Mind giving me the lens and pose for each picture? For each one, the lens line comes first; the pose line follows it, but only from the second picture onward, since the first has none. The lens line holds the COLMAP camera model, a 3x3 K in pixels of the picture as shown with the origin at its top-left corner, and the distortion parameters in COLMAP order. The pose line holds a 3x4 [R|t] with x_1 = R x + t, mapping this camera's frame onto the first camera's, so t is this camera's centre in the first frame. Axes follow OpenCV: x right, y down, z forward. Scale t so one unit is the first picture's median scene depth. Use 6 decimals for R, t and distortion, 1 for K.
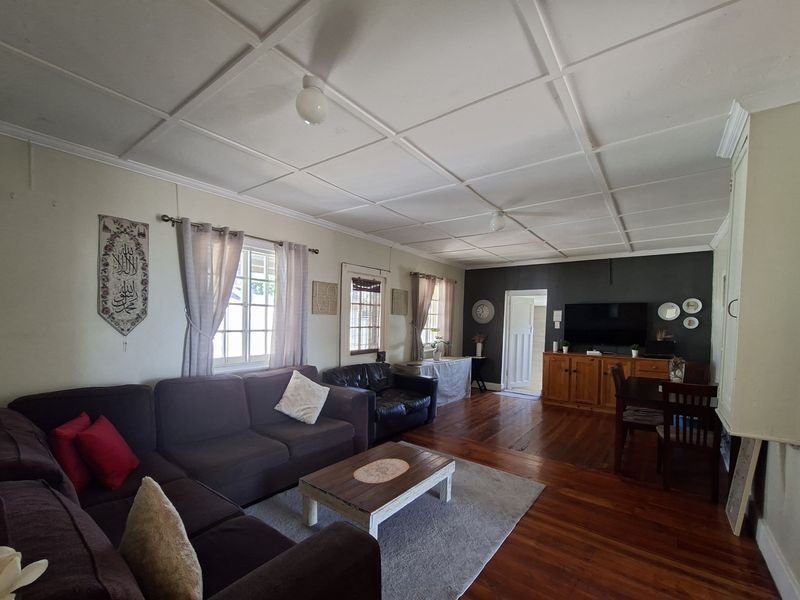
lens RADIAL K [[347.3, 0, 409.2], [0, 347.3, 323.4], [0, 0, 1]] dist [-0.004697, 0.001963]
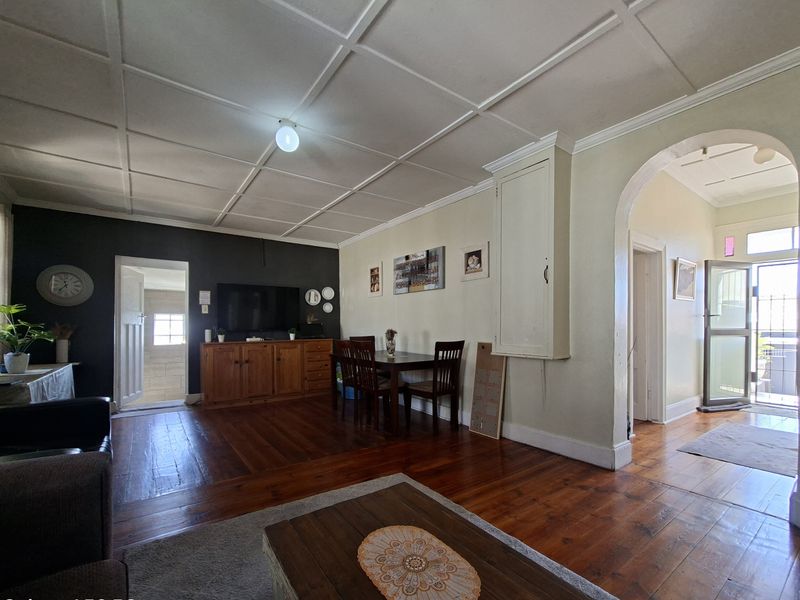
lens RADIAL K [[347.3, 0, 385.6], [0, 347.3, 326.8], [0, 0, 1]] dist [-0.004697, 0.001963]
pose [[0.300752, -0.011200, 0.953637, -0.222637], [0.020635, 0.999773, 0.005234, 0.053842], [-0.953479, 0.018105, 0.300915, 0.402481]]
